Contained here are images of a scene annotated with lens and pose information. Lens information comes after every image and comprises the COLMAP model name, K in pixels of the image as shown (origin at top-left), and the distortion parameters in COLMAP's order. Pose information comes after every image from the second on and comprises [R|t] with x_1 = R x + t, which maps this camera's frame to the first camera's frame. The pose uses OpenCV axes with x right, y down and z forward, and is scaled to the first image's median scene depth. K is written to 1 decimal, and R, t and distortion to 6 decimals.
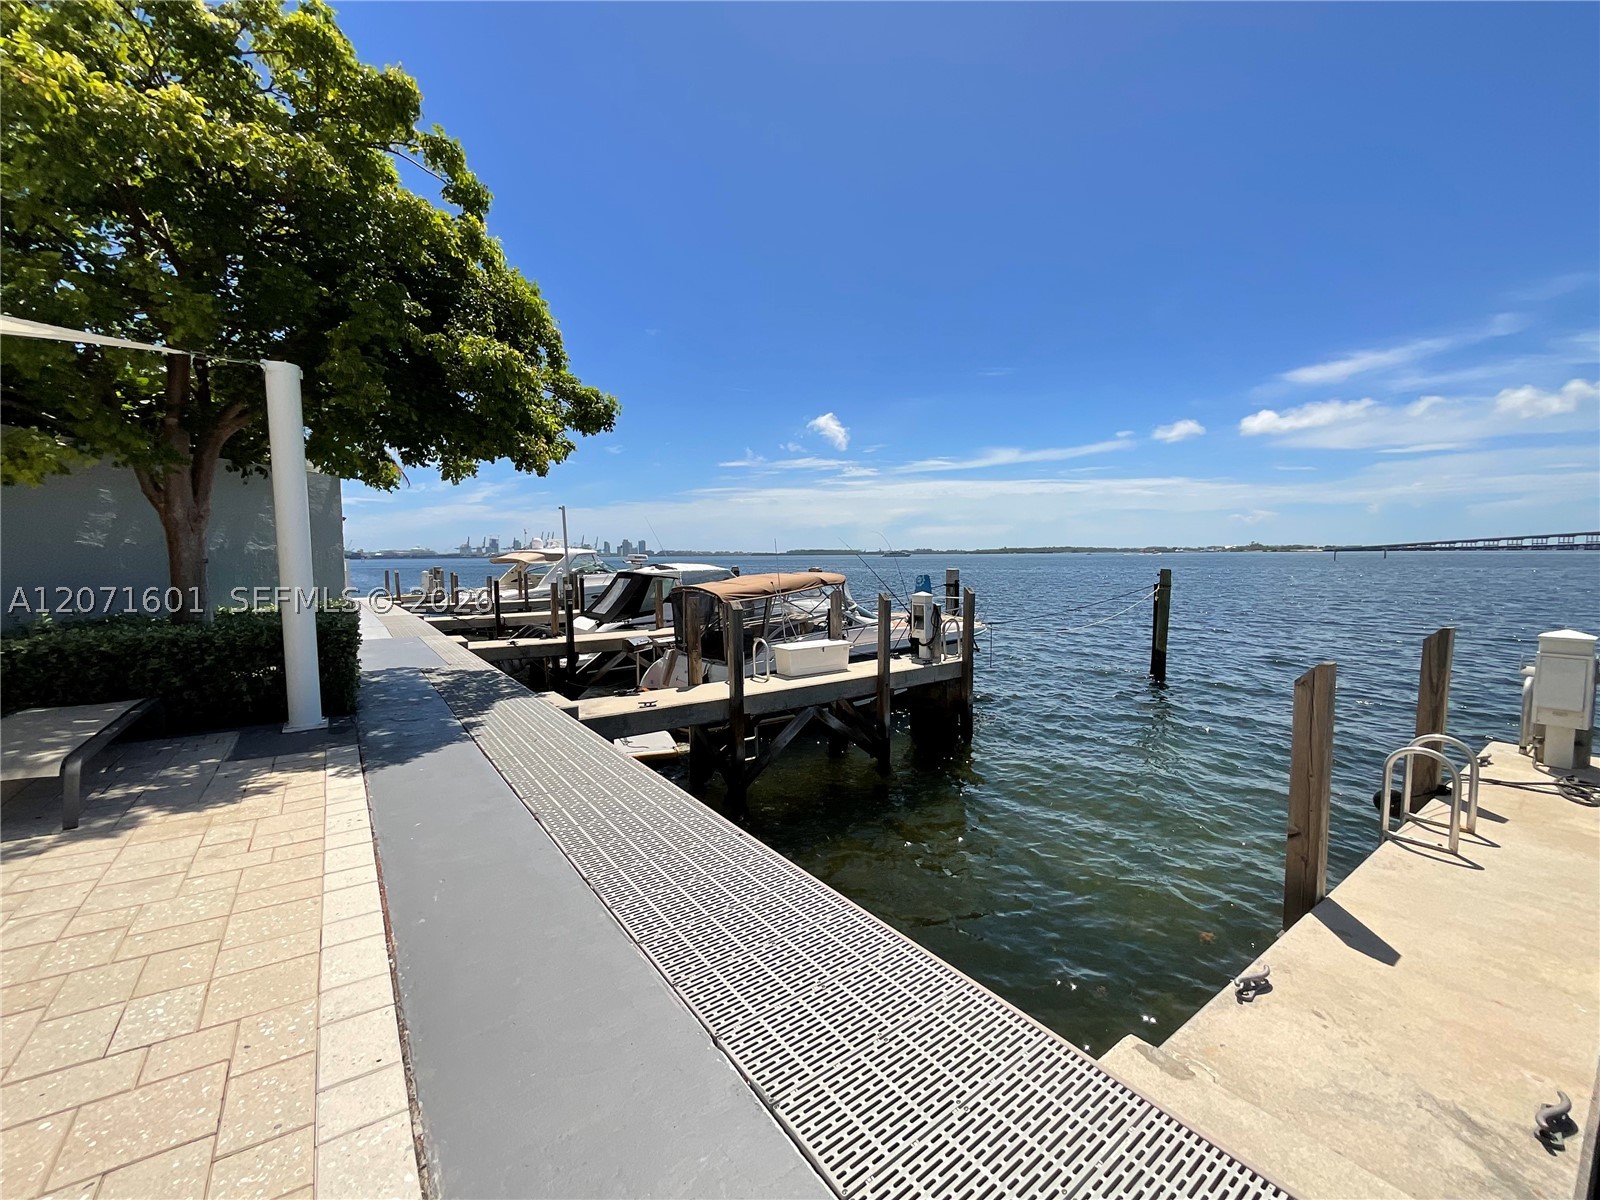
lens RADIAL K [[645.1, 0, 801.1], [0, 645.1, 606.1], [0, 0, 1]] dist [-0.001565, 0.000878]
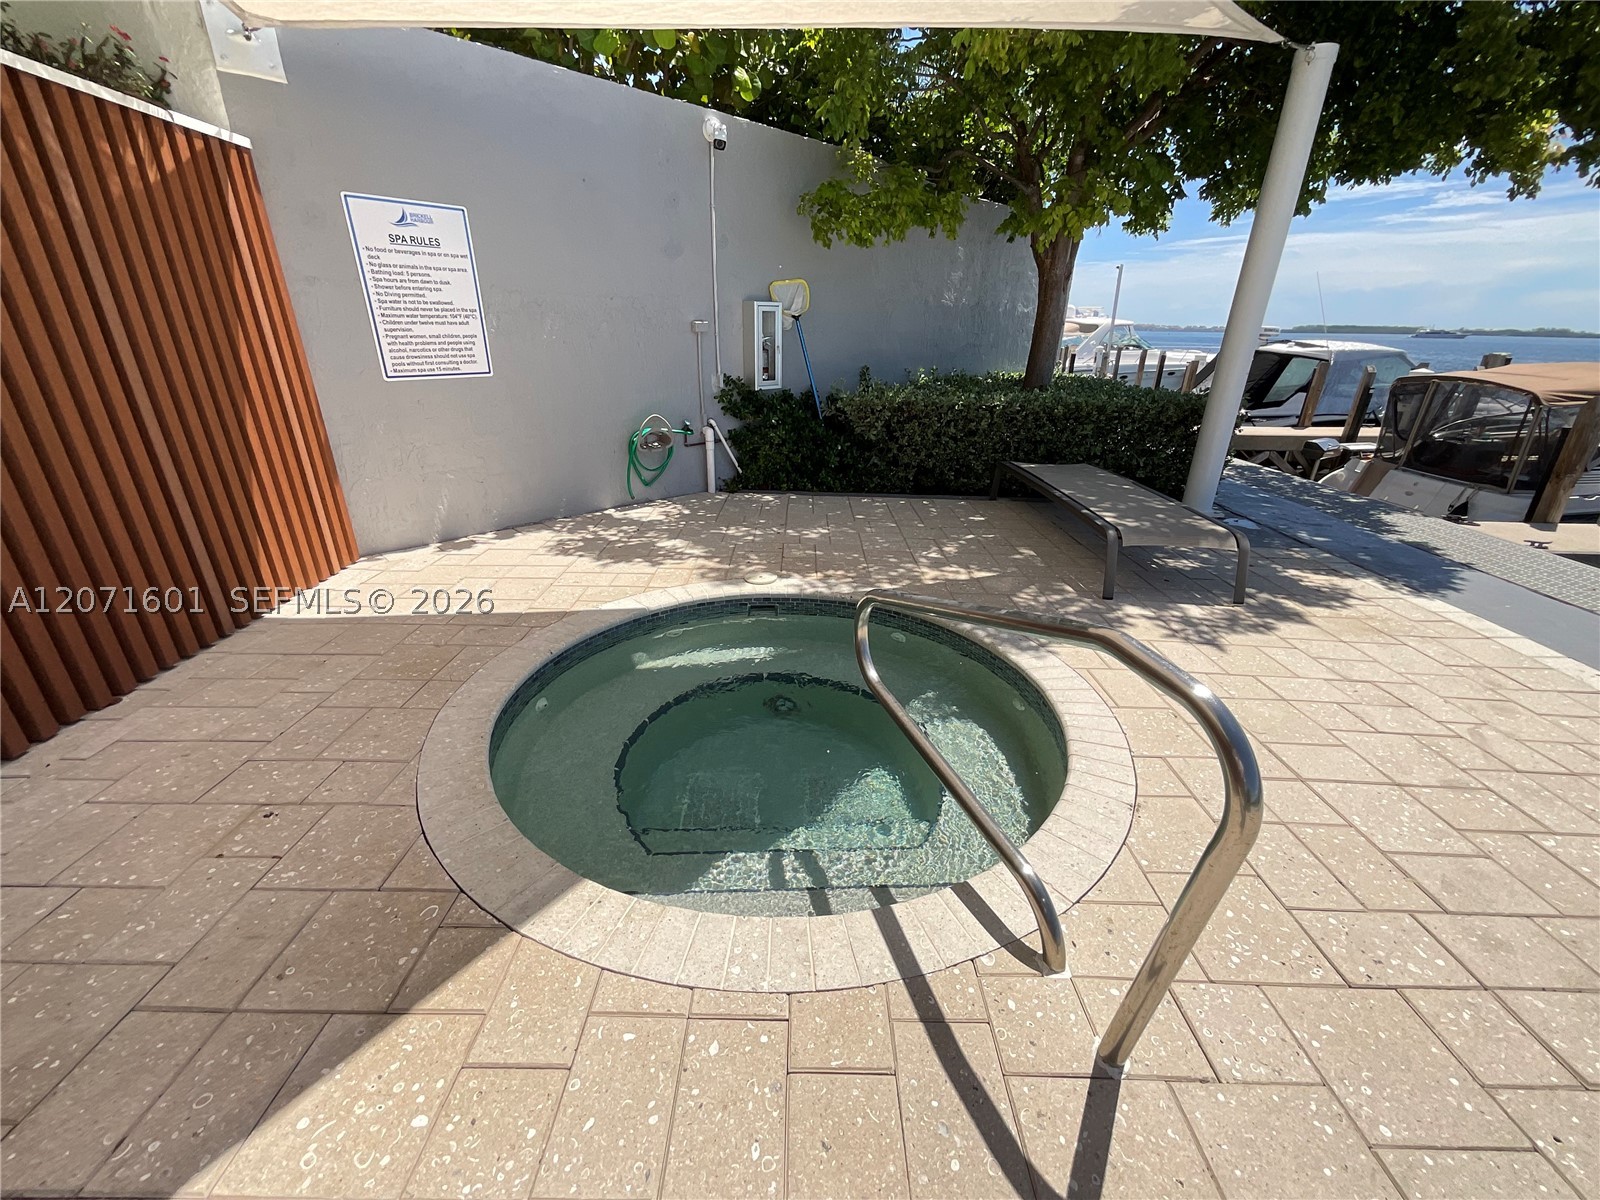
lens RADIAL K [[645.1, 0, 796.0], [0, 645.1, 598.0], [0, 0, 1]] dist [-0.001565, 0.000878]
pose [[0.804103, 0.249672, -0.539520, -0.772631], [-0.067266, 0.939918, 0.334709, 0.027680], [0.590672, -0.232849, 0.772586, -0.142869]]
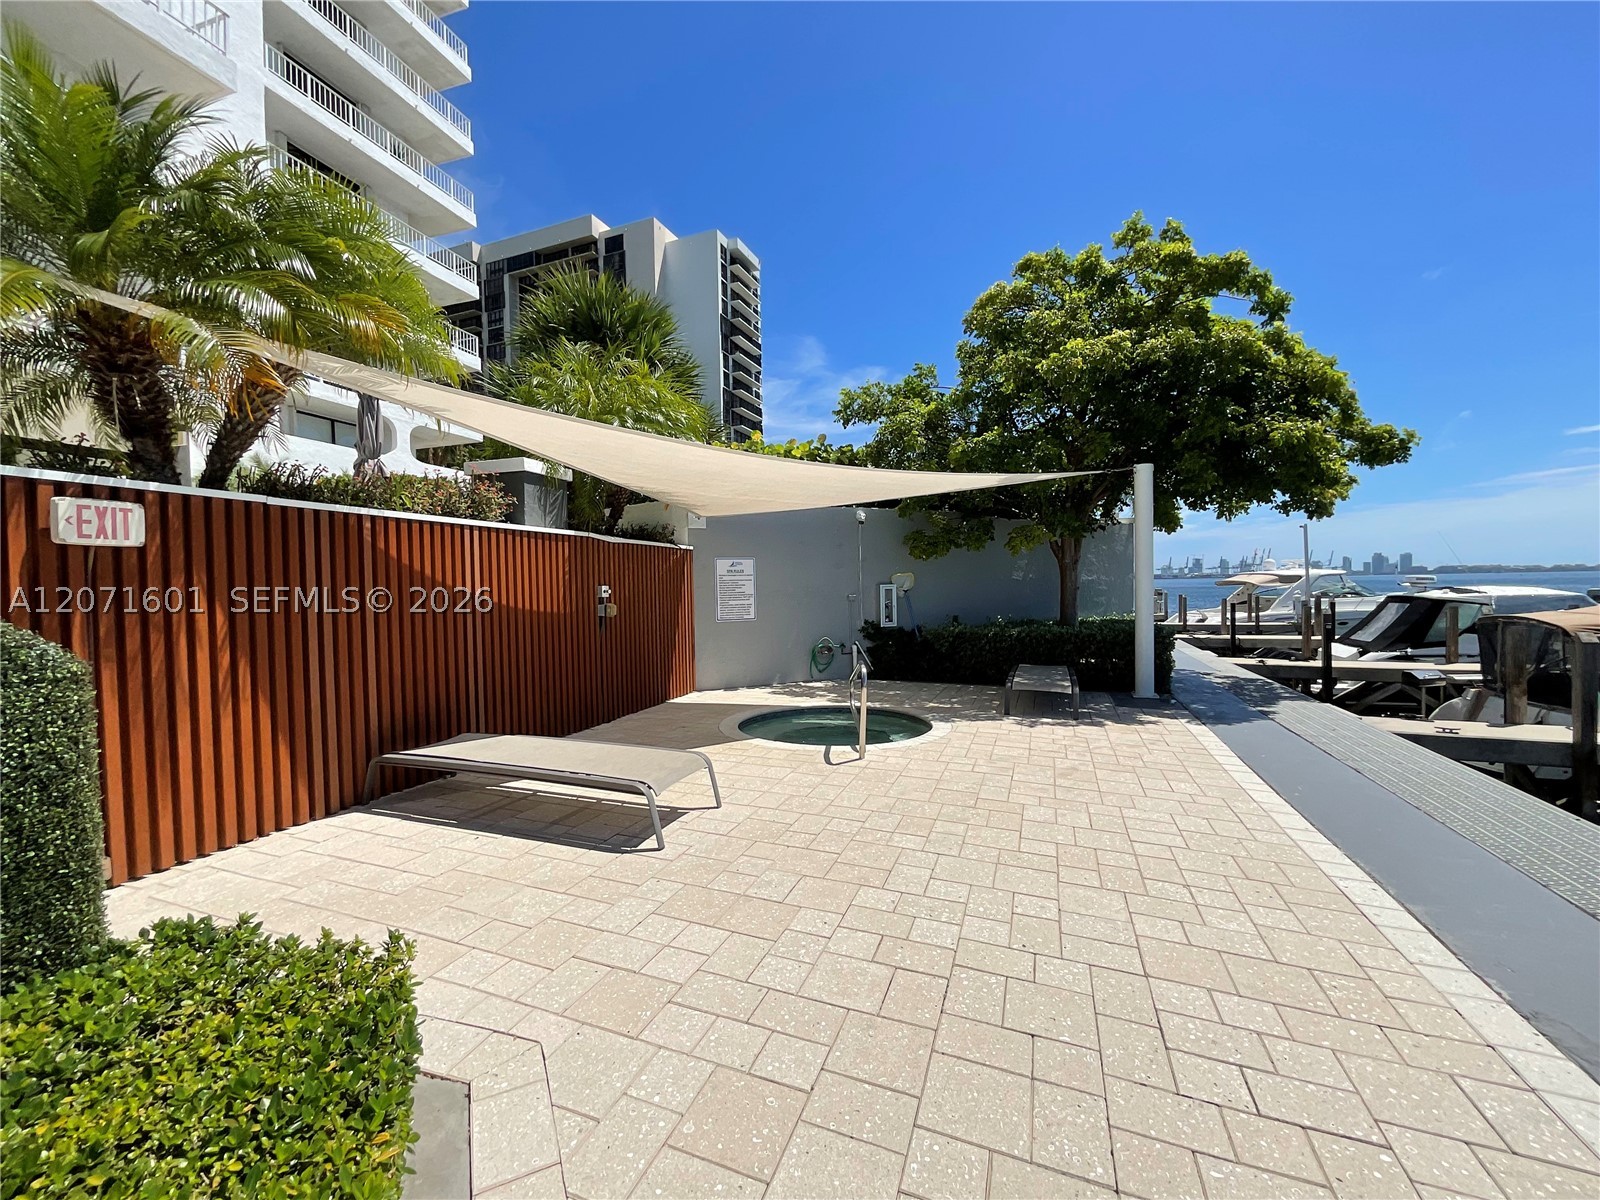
lens RADIAL K [[645.1, 0, 796.3], [0, 645.1, 601.3], [0, 0, 1]] dist [-0.001565, 0.000878]
pose [[0.539861, 0.017667, -0.841568, 0.085069], [-0.050919, 0.998634, -0.011700, 0.022693], [0.840212, 0.049169, 0.540024, -0.611763]]
